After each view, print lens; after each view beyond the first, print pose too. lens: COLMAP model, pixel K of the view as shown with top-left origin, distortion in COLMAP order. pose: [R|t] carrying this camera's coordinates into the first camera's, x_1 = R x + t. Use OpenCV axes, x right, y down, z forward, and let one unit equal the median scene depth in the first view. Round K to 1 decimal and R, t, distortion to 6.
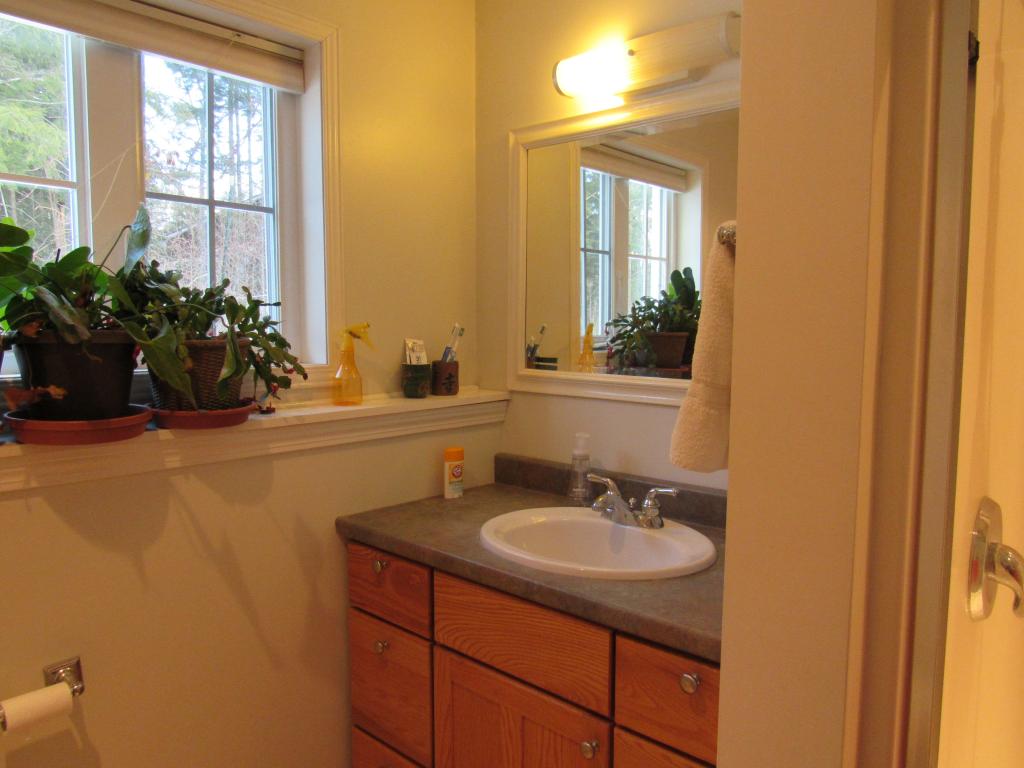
lens RADIAL K [[731.2, 0, 508.2], [0, 731.2, 389.9], [0, 0, 1]] dist [-0.021013, 0.000144]
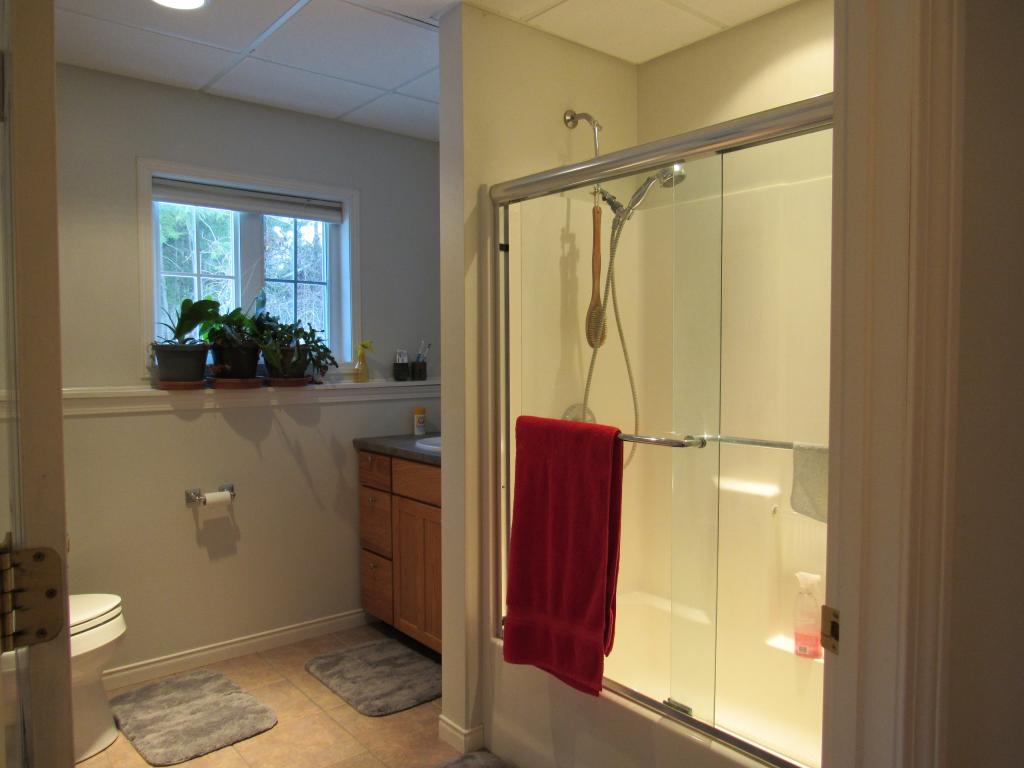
lens RADIAL K [[731.2, 0, 510.3], [0, 731.2, 390.2], [0, 0, 1]] dist [-0.021013, 0.000144]
pose [[0.990364, -0.000710, -0.138485, 0.506396], [-0.004861, 0.999192, -0.039891, 0.133361], [0.138402, 0.040180, 0.989561, -0.995287]]
